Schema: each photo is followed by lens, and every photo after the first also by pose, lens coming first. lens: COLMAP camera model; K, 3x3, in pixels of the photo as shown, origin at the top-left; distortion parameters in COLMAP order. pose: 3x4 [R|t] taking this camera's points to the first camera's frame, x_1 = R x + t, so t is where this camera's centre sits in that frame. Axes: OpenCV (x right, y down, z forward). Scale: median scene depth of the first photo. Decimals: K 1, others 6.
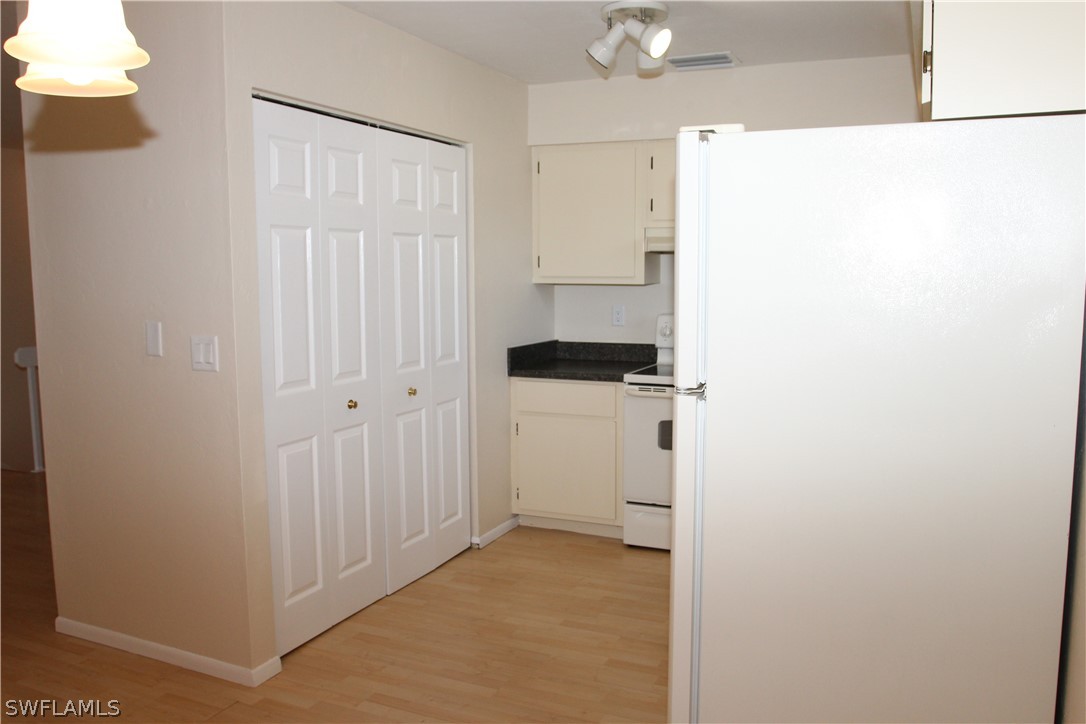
lens RADIAL K [[841.3, 0, 543.3], [0, 841.3, 364.4], [0, 0, 1]] dist [-0.044668, 0.006718]
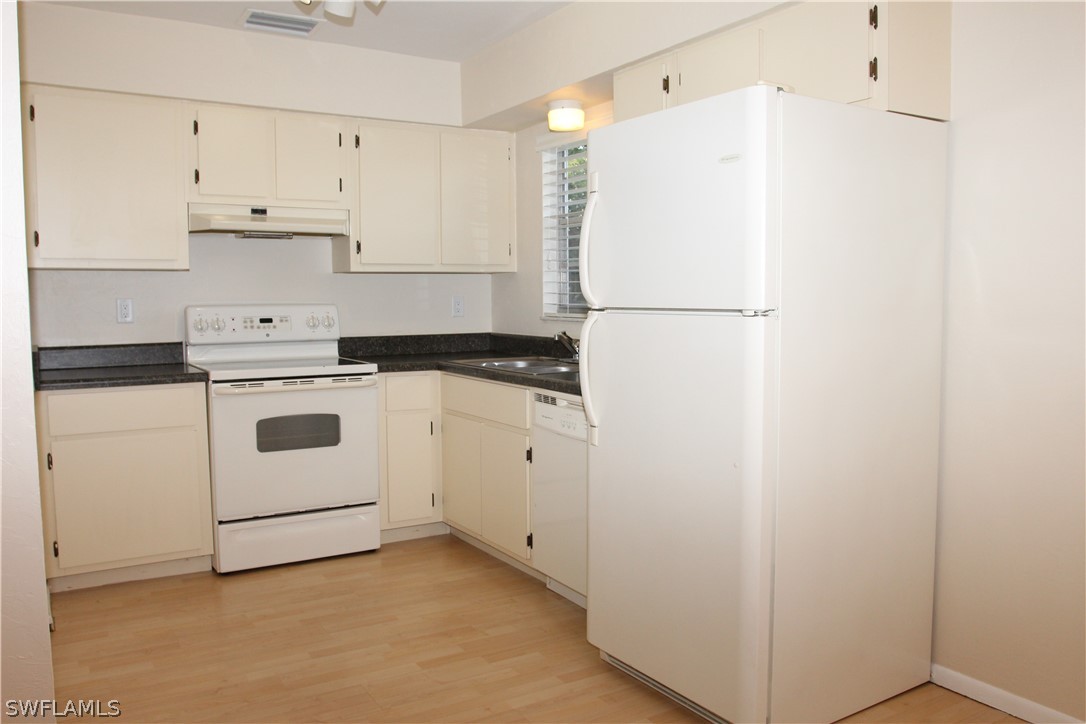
lens RADIAL K [[841.3, 0, 543.1], [0, 841.3, 367.6], [0, 0, 1]] dist [-0.044668, 0.006718]
pose [[0.569571, -0.080651, 0.817976, -0.602736], [0.069174, 0.996347, 0.050072, -0.024803], [-0.819027, 0.028063, 0.573069, 0.324842]]
